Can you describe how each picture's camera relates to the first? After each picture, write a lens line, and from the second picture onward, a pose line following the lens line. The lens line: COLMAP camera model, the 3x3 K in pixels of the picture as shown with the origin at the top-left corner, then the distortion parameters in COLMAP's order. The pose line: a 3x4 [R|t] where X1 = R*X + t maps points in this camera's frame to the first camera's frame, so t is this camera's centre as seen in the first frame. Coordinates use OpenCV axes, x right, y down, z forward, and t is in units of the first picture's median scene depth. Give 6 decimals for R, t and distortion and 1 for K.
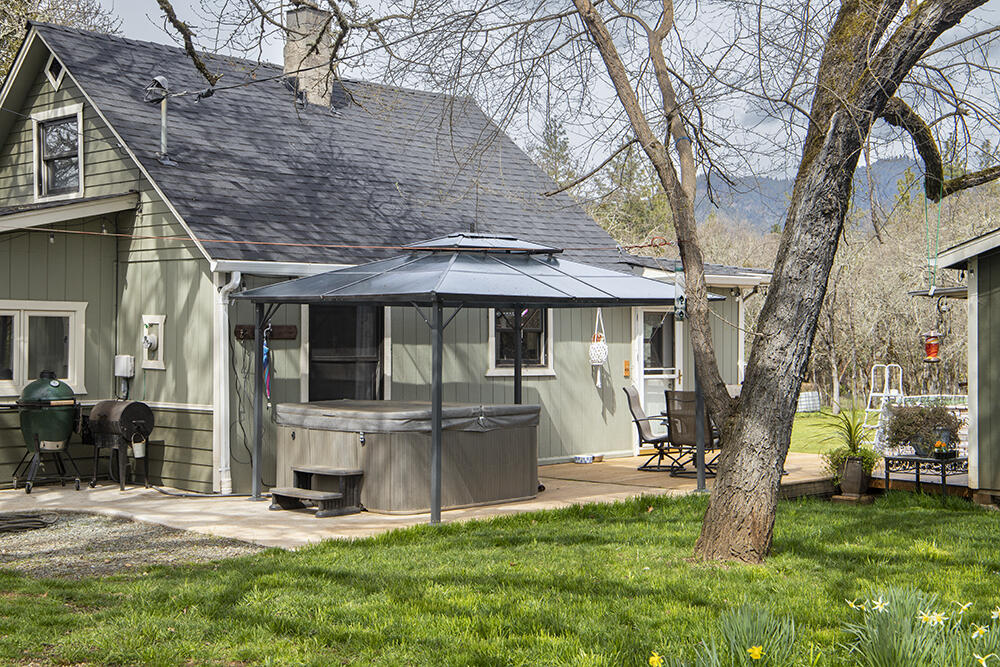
lens RADIAL K [[1481.7, 0, 500.0], [0, 1481.7, 333.5], [0, 0, 1]] dist [0.150894, -0.004113]
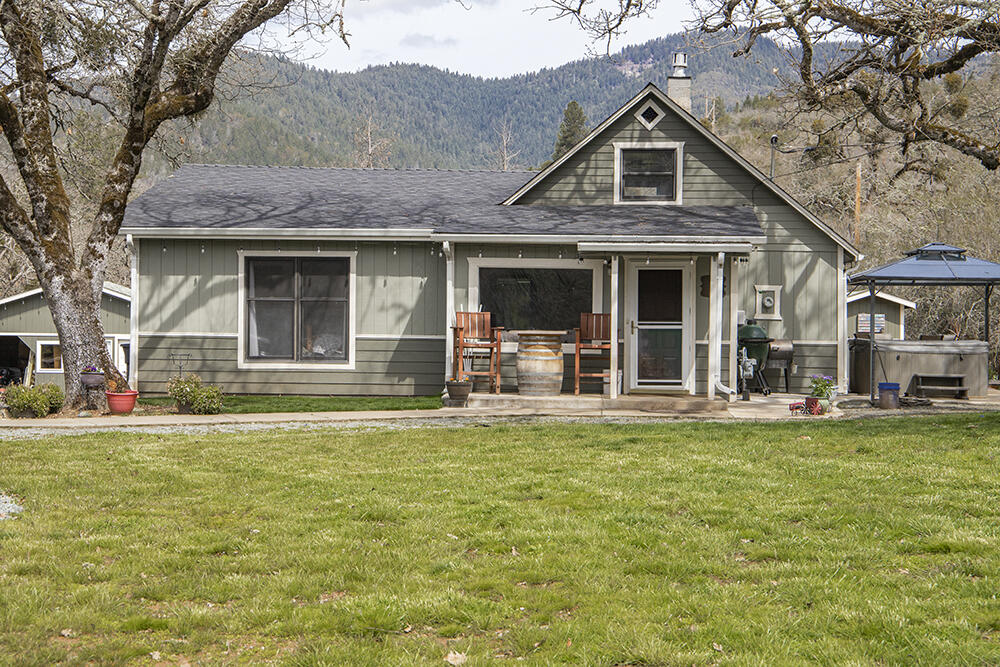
lens RADIAL K [[1693.3, 0, 500.0], [0, 1693.3, 333.5], [0, 0, 1]] dist [0.191709, -0.018860]
pose [[0.757980, -0.000658, 0.652277, -1.389510], [-0.010333, 0.999862, 0.013016, 0.015365], [-0.652196, -0.016606, 0.757869, -0.149531]]
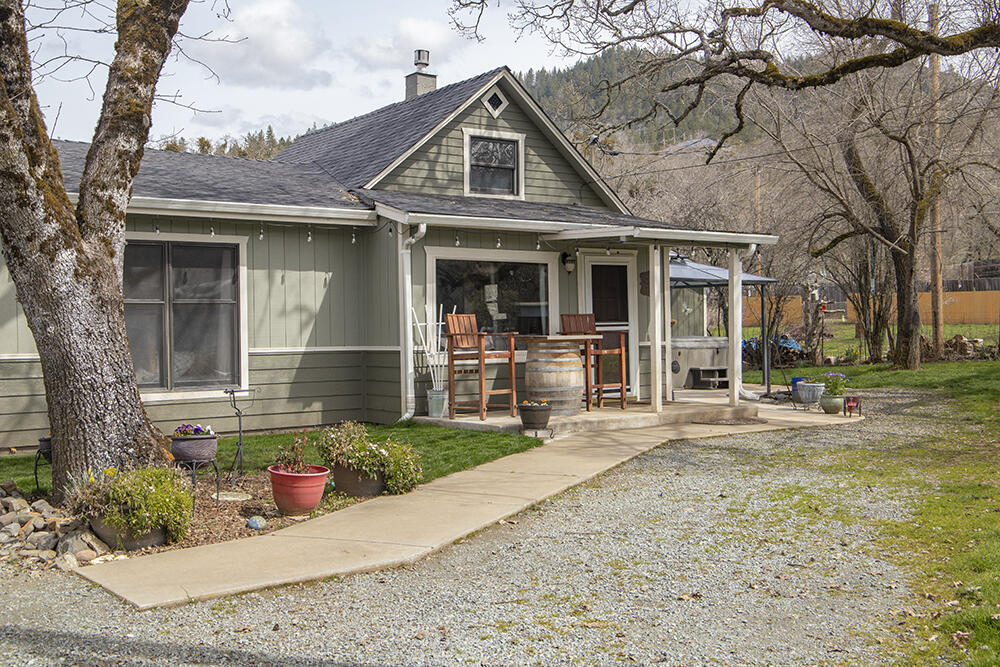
lens RADIAL K [[1095.8, 0, 500.0], [0, 1095.8, 333.5], [0, 0, 1]] dist [0.023294, 0.010887]
pose [[0.156033, -0.011900, 0.987680, -1.193649], [0.009790, 0.999897, 0.010500, 0.021322], [-0.987703, 0.008031, 0.156133, 0.790810]]
